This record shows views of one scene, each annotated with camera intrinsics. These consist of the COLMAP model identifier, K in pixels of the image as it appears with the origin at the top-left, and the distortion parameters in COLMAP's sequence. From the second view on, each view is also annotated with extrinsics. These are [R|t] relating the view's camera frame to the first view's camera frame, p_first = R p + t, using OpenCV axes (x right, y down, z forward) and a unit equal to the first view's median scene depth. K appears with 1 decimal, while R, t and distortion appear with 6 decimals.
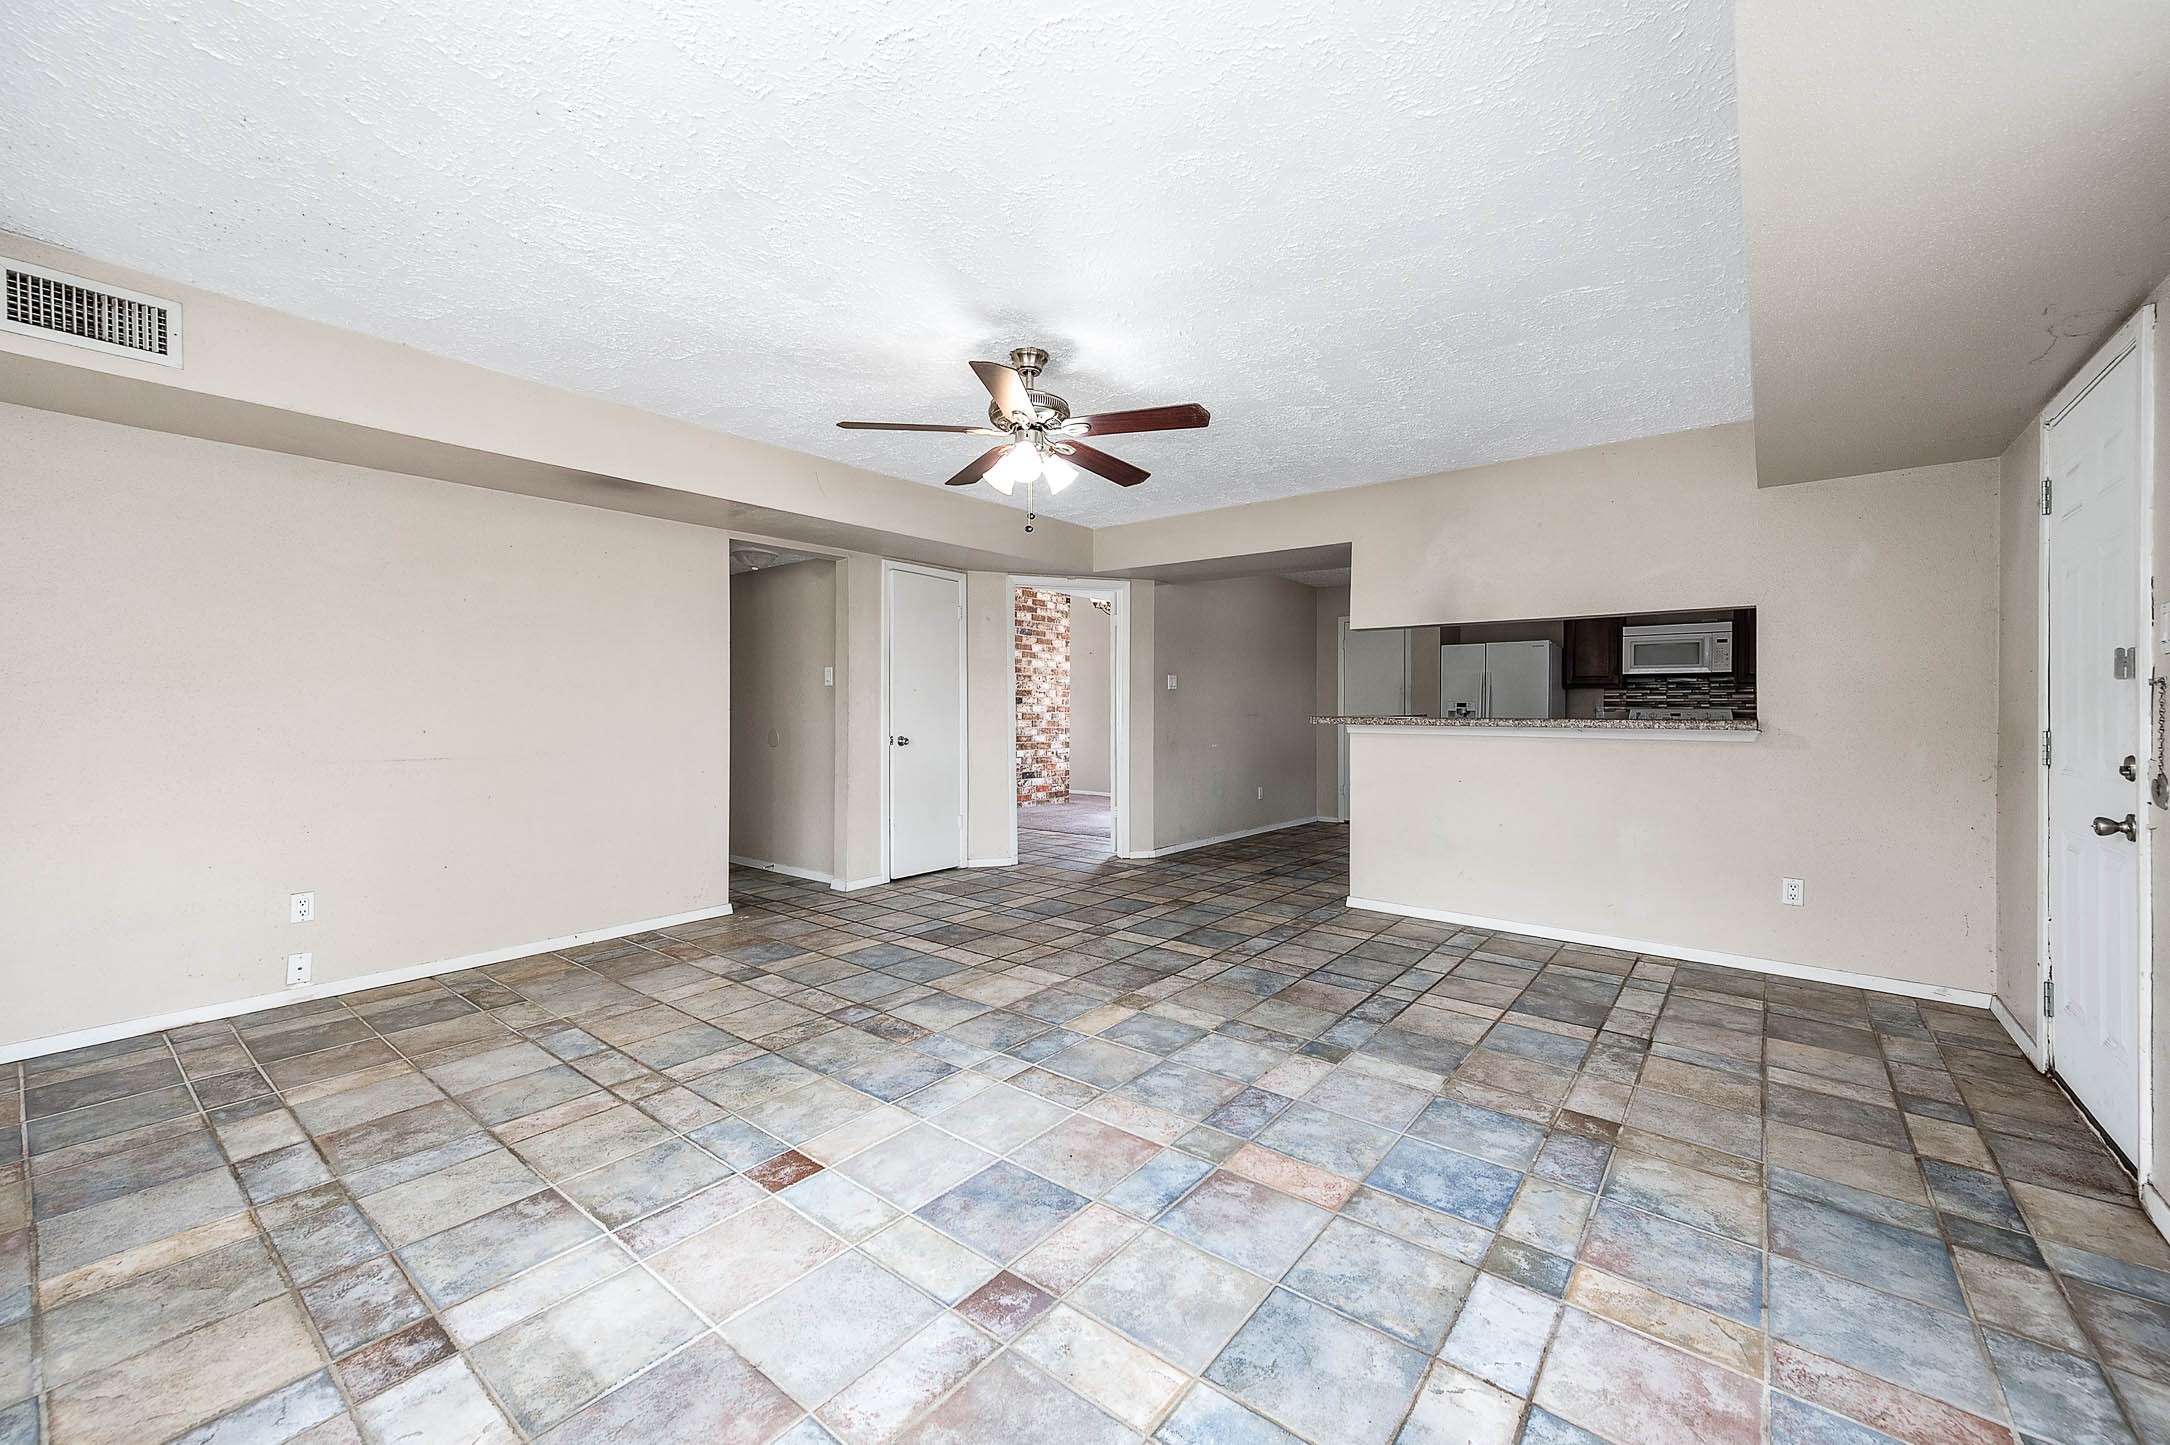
lens RADIAL K [[856.4, 0, 1079.9], [0, 856.4, 707.5], [0, 0, 1]] dist [0.011456, -0.000720]
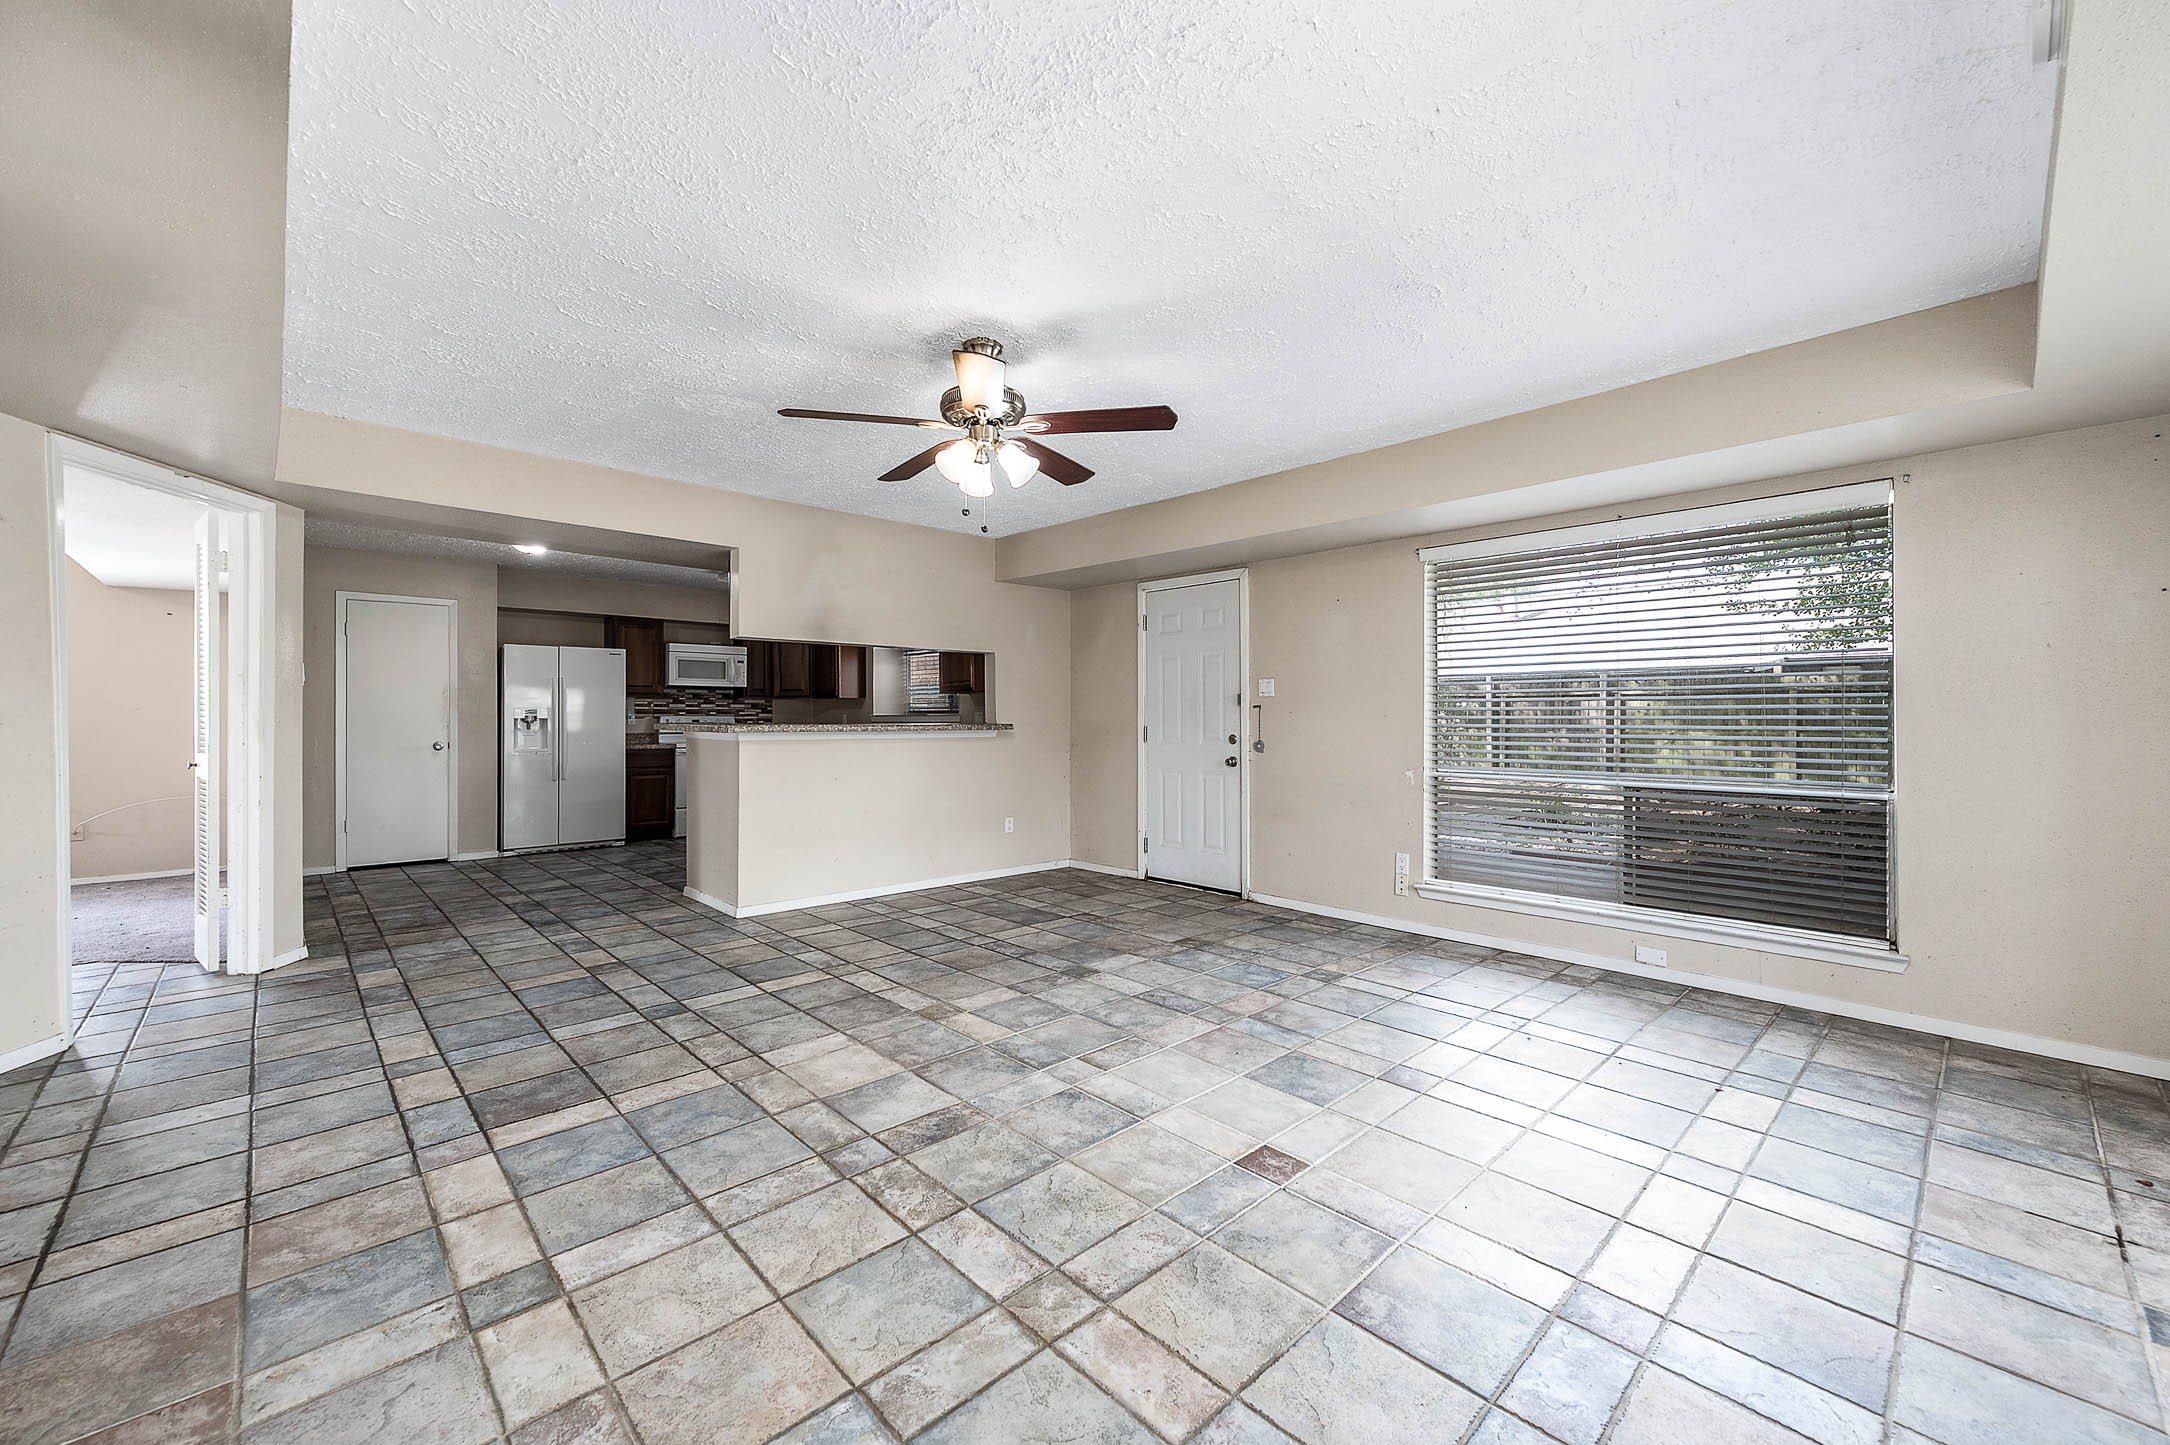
lens RADIAL K [[856.4, 0, 1084.9], [0, 856.4, 718.2], [0, 0, 1]] dist [0.011456, -0.000720]
pose [[0.131559, -0.004831, 0.991297, -0.986628], [-0.001627, 0.999986, 0.005089, -0.005361], [-0.991307, -0.002283, 0.131550, 0.765301]]
